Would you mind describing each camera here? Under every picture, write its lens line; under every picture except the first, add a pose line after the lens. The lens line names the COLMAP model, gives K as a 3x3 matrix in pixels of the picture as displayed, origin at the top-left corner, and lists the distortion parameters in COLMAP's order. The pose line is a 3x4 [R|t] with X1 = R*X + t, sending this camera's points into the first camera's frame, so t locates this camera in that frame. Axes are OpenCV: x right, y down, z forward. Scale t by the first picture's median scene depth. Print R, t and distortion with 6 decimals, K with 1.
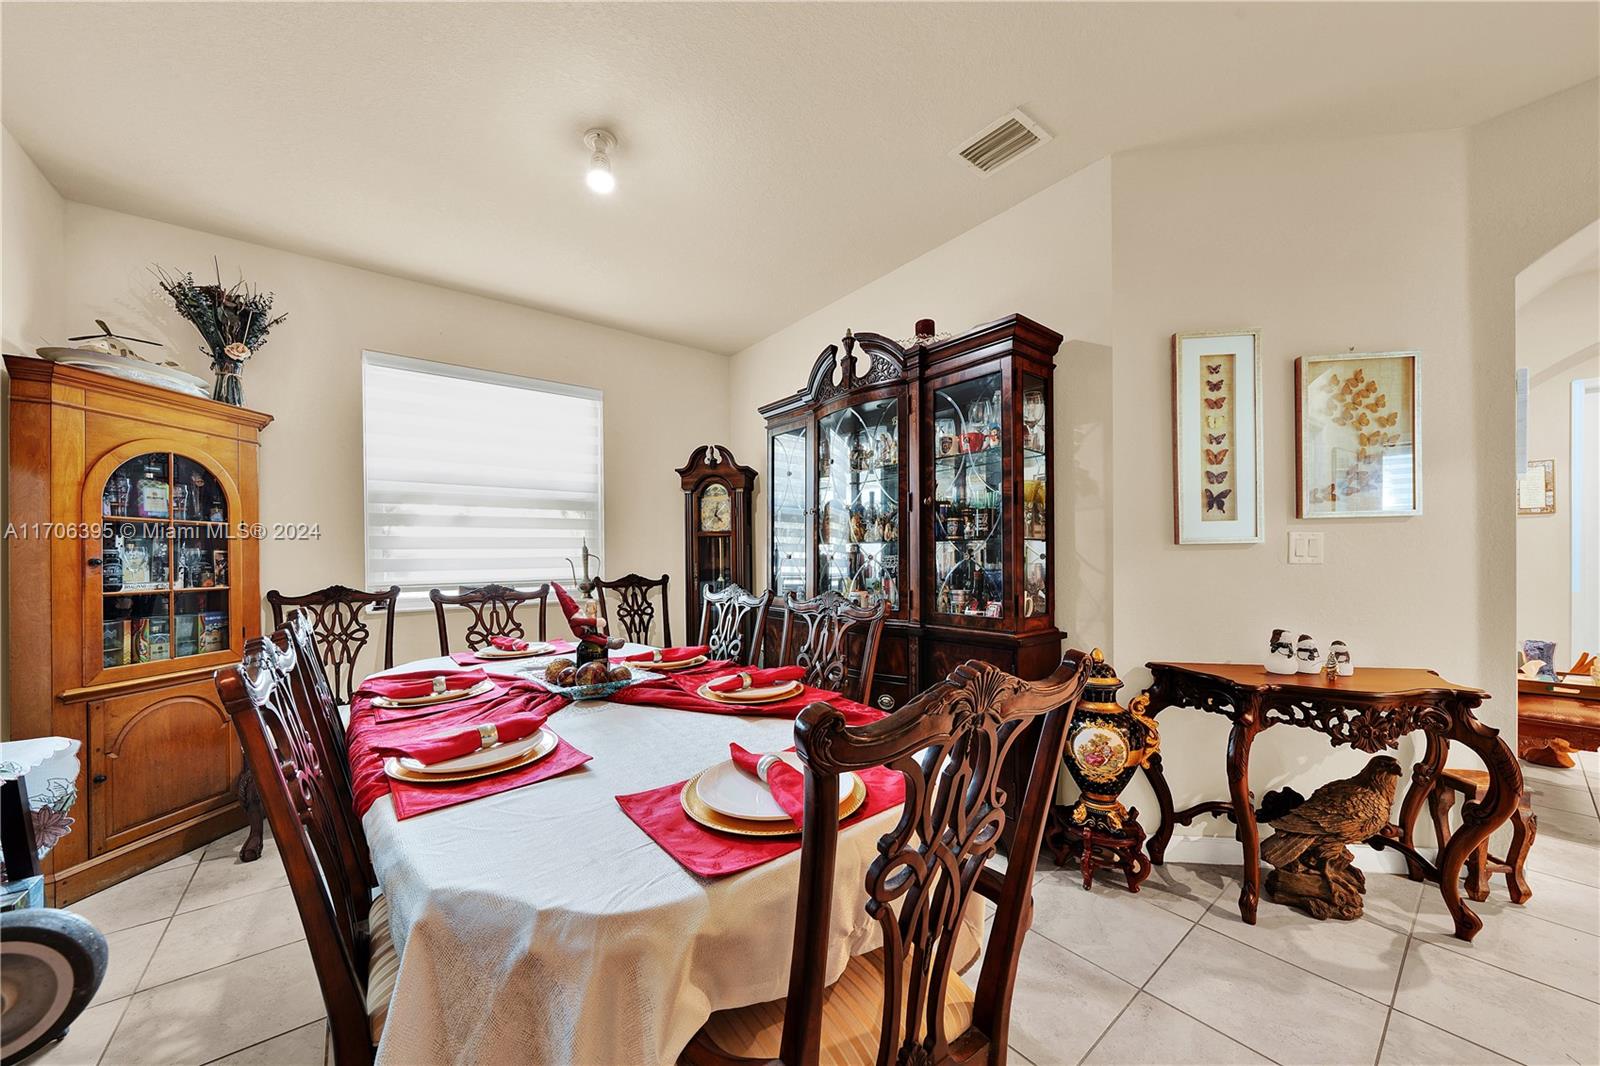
lens RADIAL K [[570.1, 0, 845.5], [0, 570.1, 553.0], [0, 0, 1]] dist [-0.000951, -0.000135]
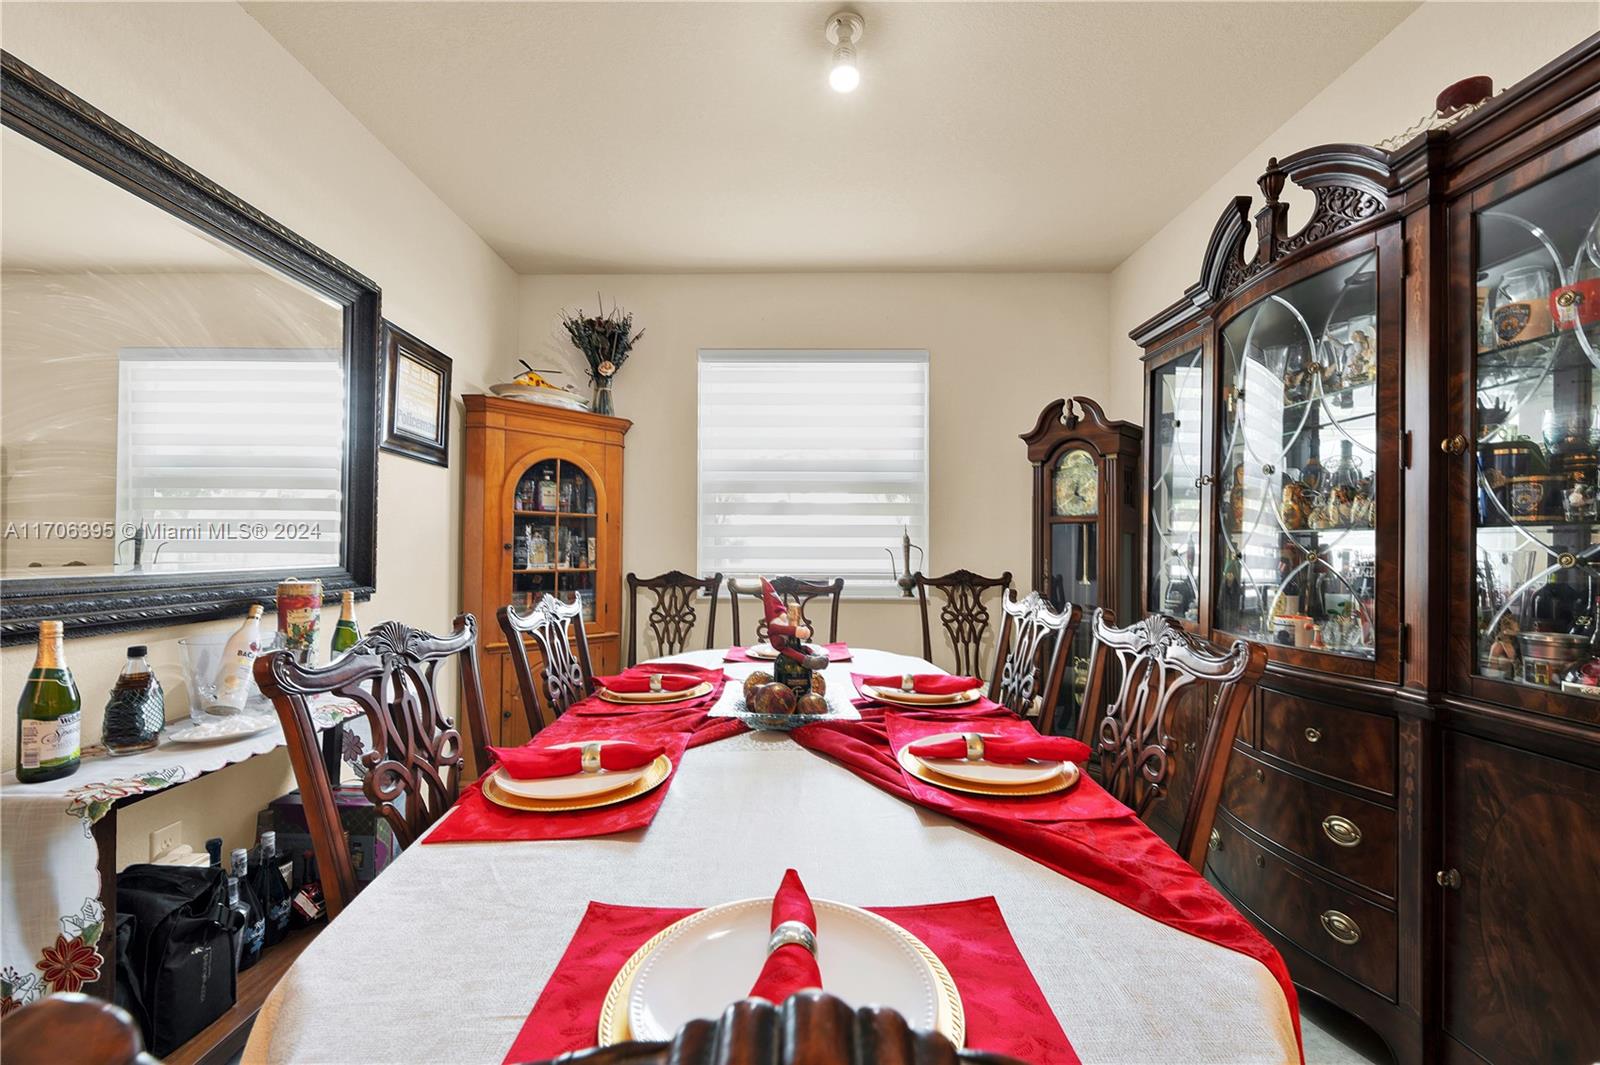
lens RADIAL K [[651.8, 0, 810.6], [0, 651.8, 538.4], [0, 0, 1]] dist [-0.000849, -0.000959]
pose [[0.738757, 0.005877, -0.673946, 0.113900], [-0.011404, 0.999928, -0.003782, -0.002316], [0.673875, 0.010480, 0.738771, 0.219608]]
